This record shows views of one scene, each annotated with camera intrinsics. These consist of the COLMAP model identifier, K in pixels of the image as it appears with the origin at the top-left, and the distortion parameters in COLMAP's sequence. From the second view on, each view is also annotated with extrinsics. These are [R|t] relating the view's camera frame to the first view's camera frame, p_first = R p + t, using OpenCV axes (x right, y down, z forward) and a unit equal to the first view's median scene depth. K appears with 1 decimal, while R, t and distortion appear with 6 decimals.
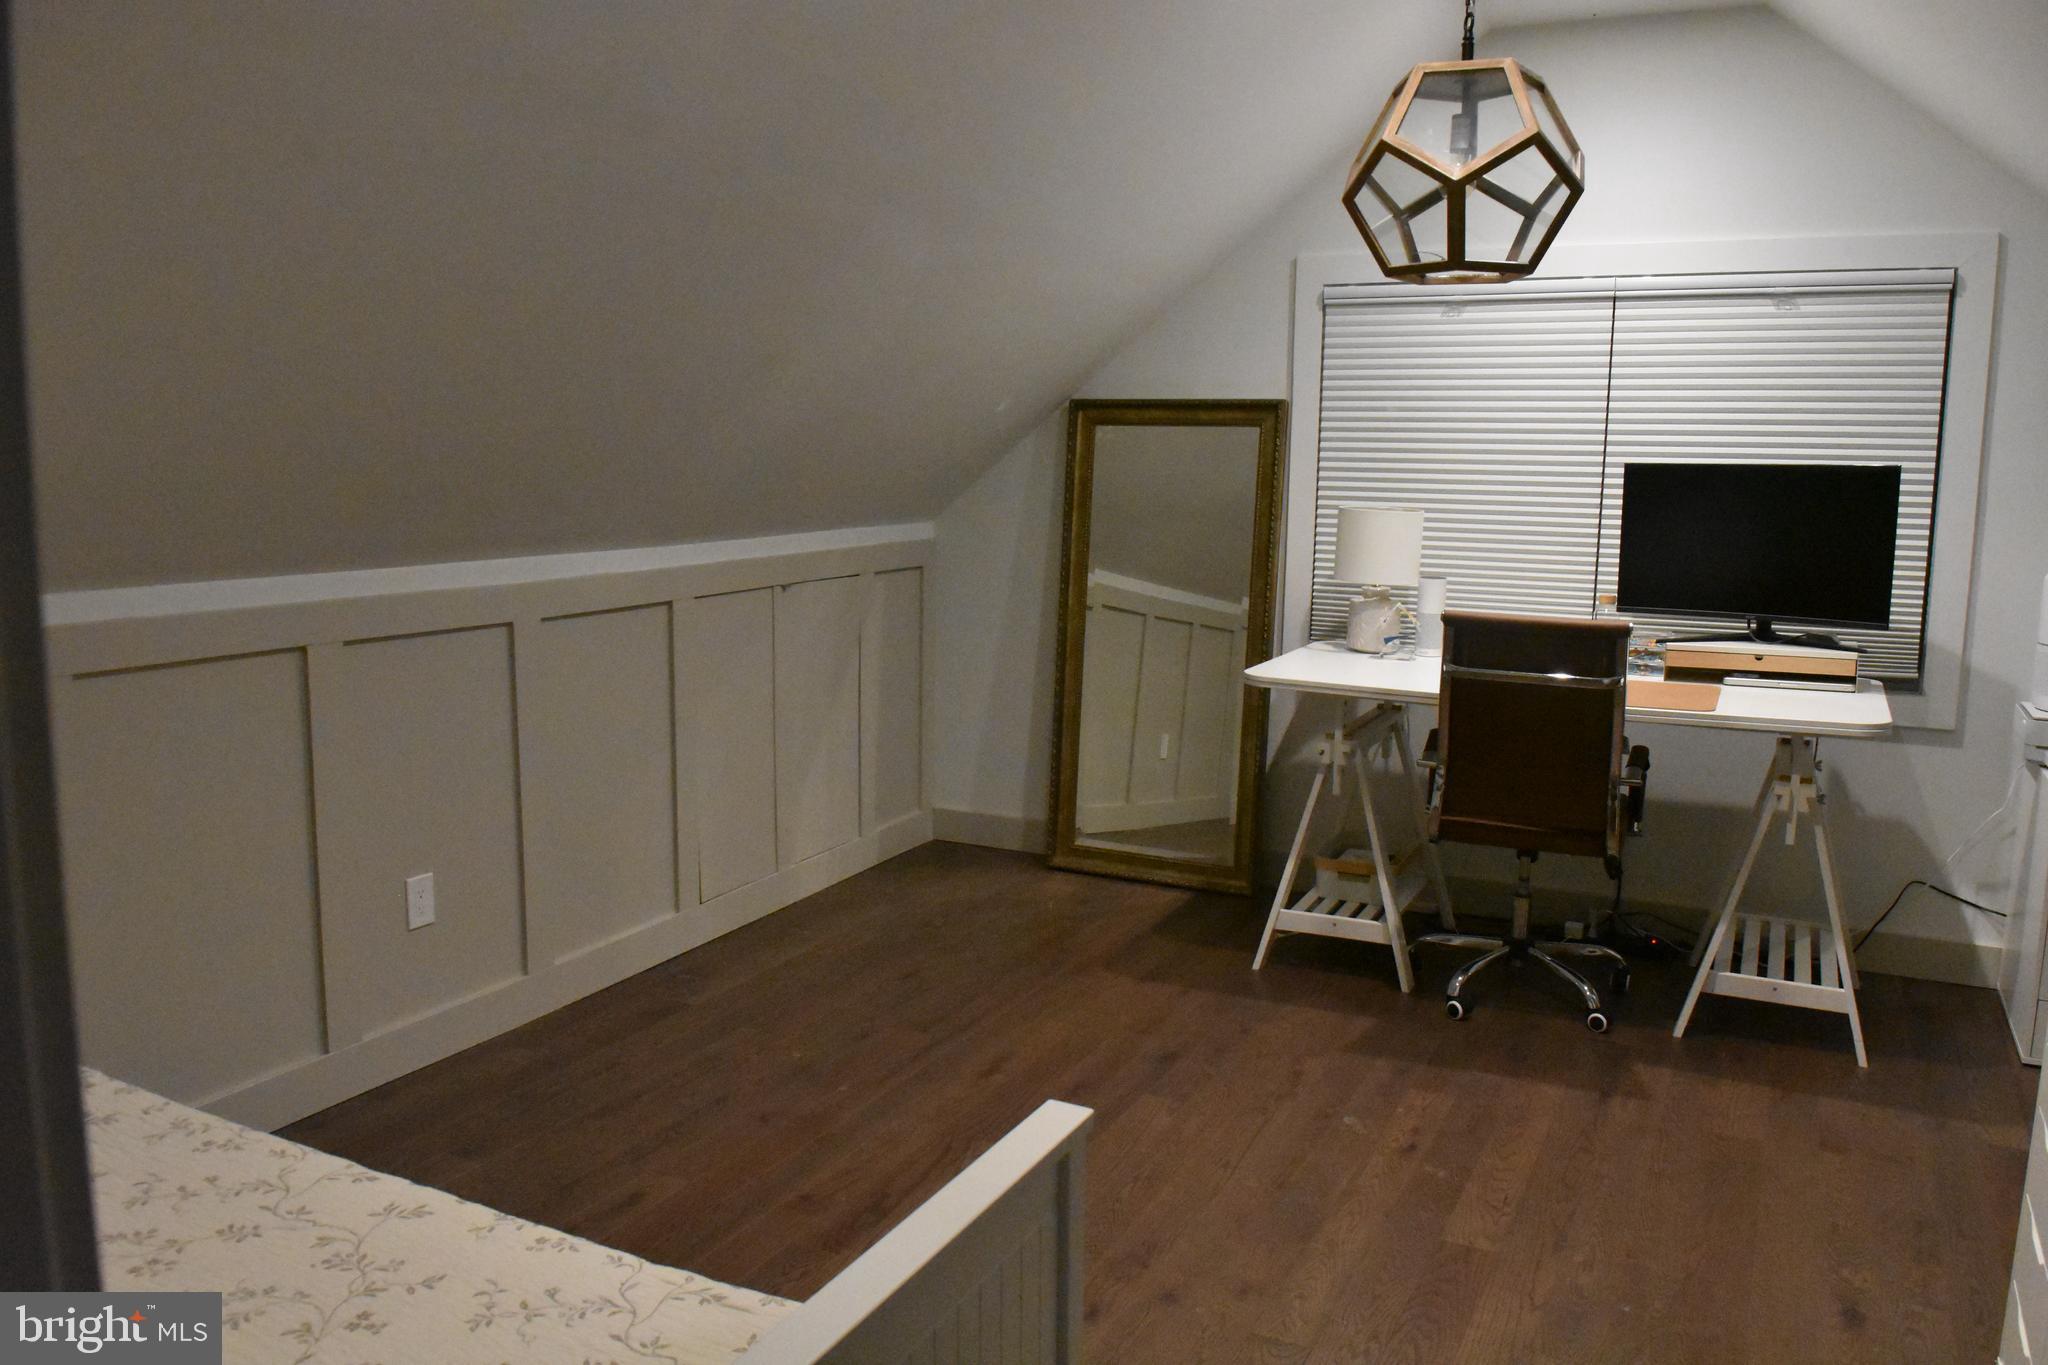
lens RADIAL K [[1541.2, 0, 1050.1], [0, 1541.2, 691.3], [0, 0, 1]] dist [-0.016784, -0.043036]
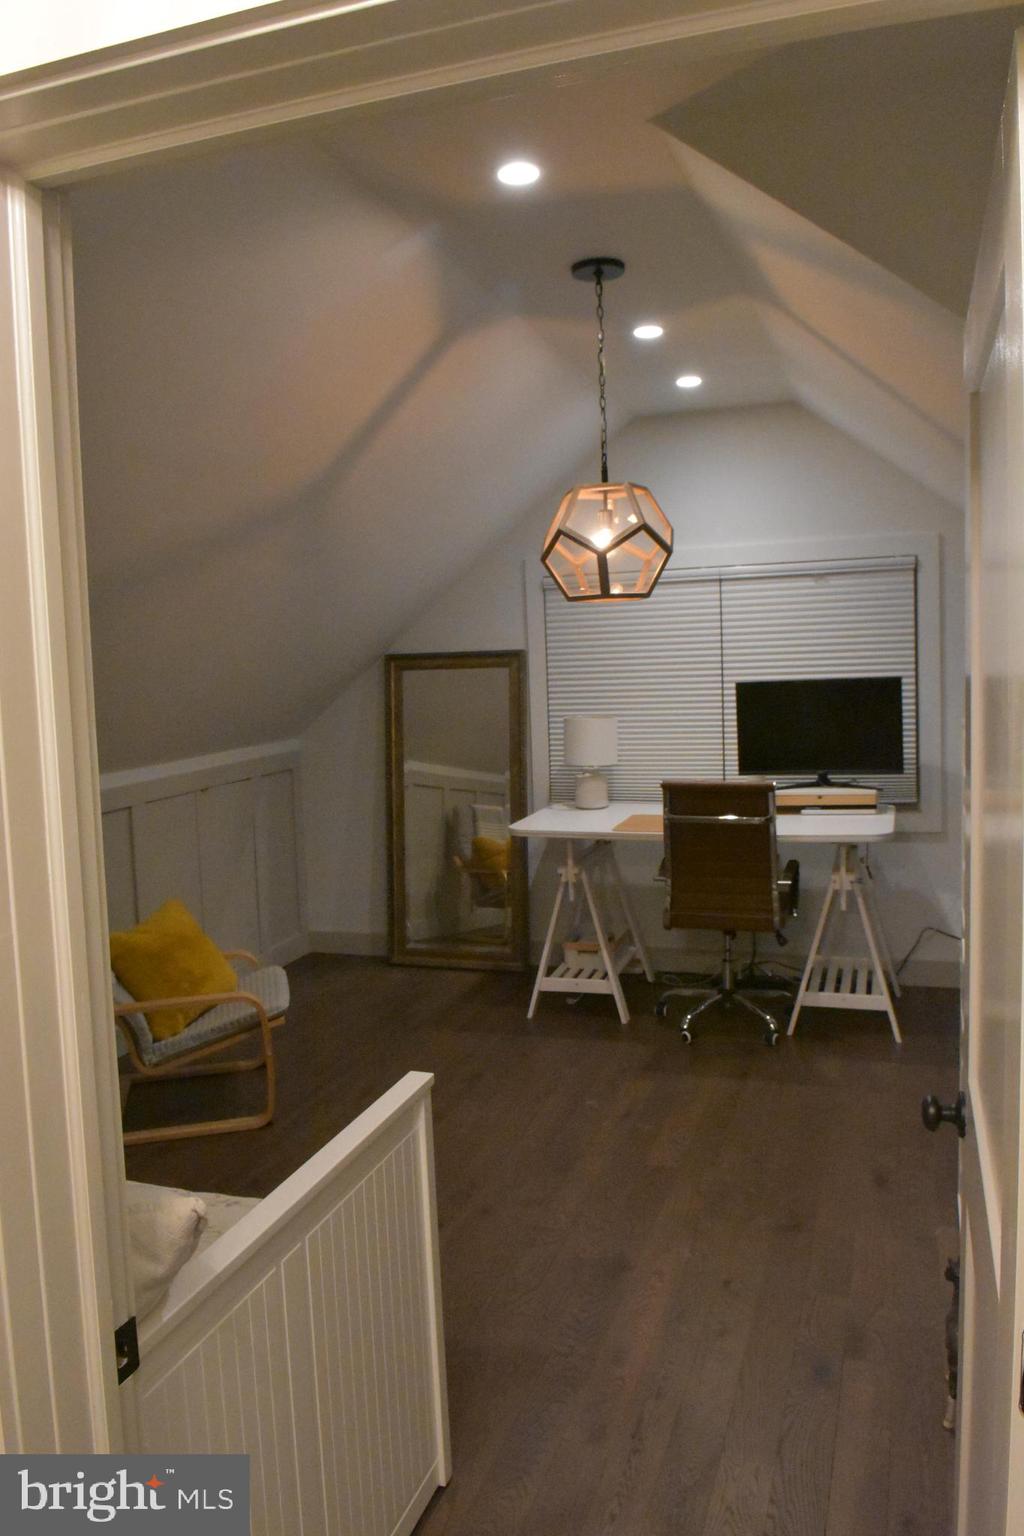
lens RADIAL K [[1144.1, 0, 521.2], [0, 1144.1, 756.6], [0, 0, 1]] dist [-0.019169, -0.043805]
pose [[0.989615, -0.061416, 0.129962, -0.008452], [0.070109, 0.995523, -0.063400, -0.009342], [-0.125486, 0.071853, 0.989490, -0.160455]]
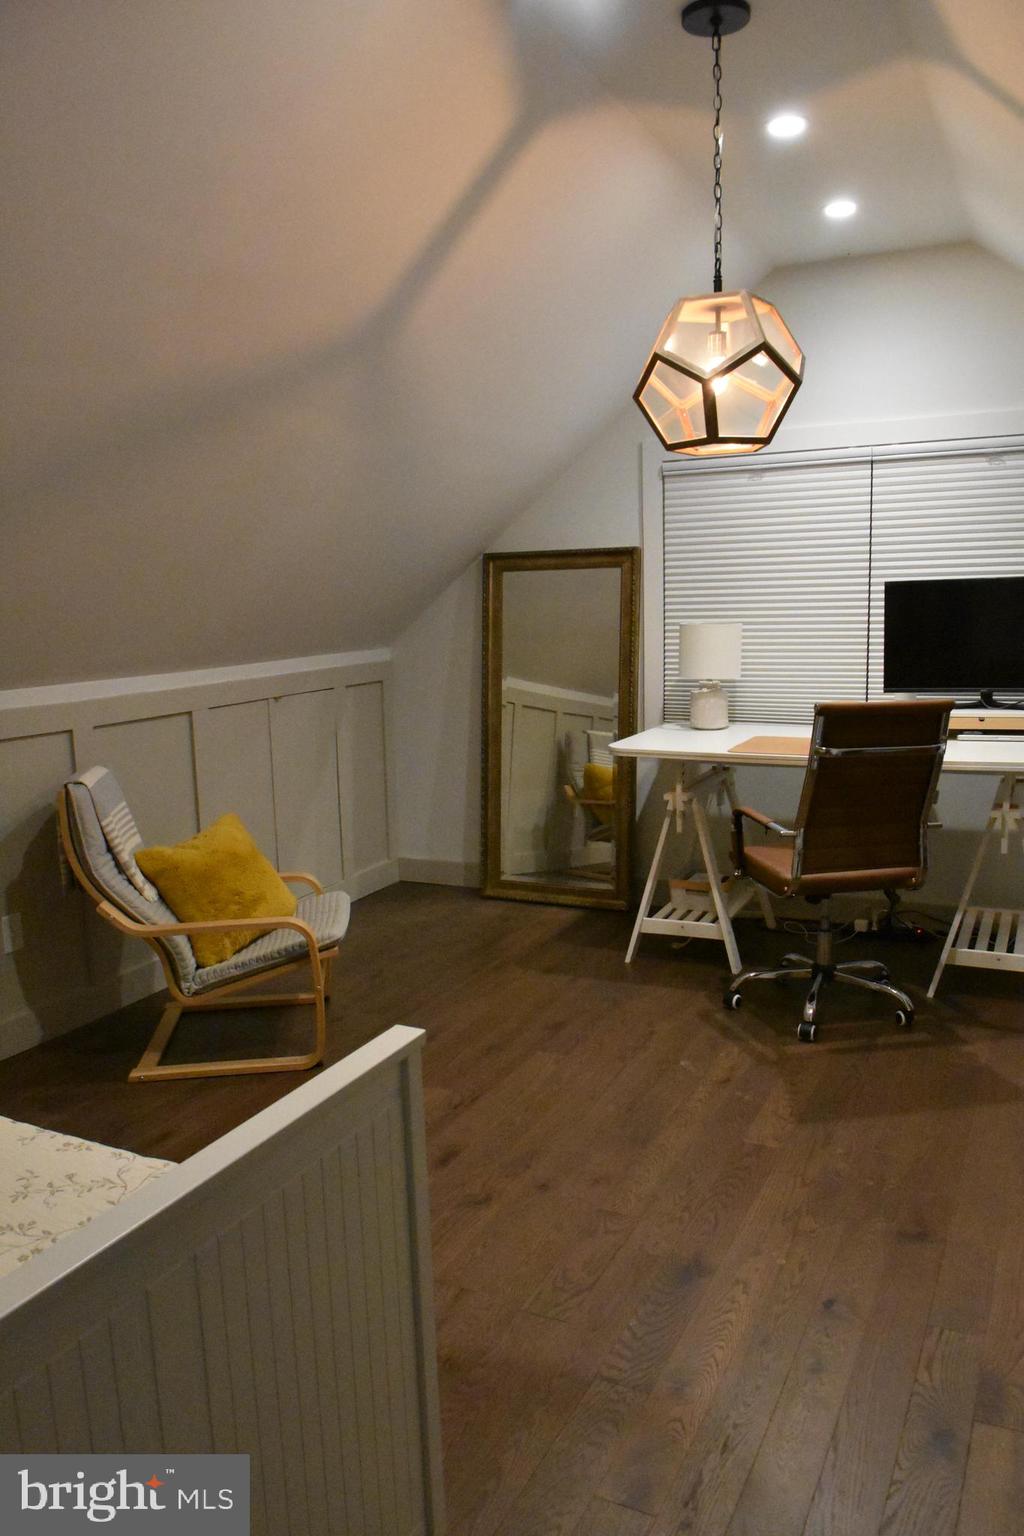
lens RADIAL K [[1155.9, 0, 511.6], [0, 1155.9, 791.5], [0, 0, 1]] dist [-0.016784, -0.043036]
pose [[0.999167, -0.040535, -0.004748, 0.042330], [0.040586, 0.999113, 0.011232, 0.012896], [0.004289, -0.011415, 0.999926, -0.030131]]
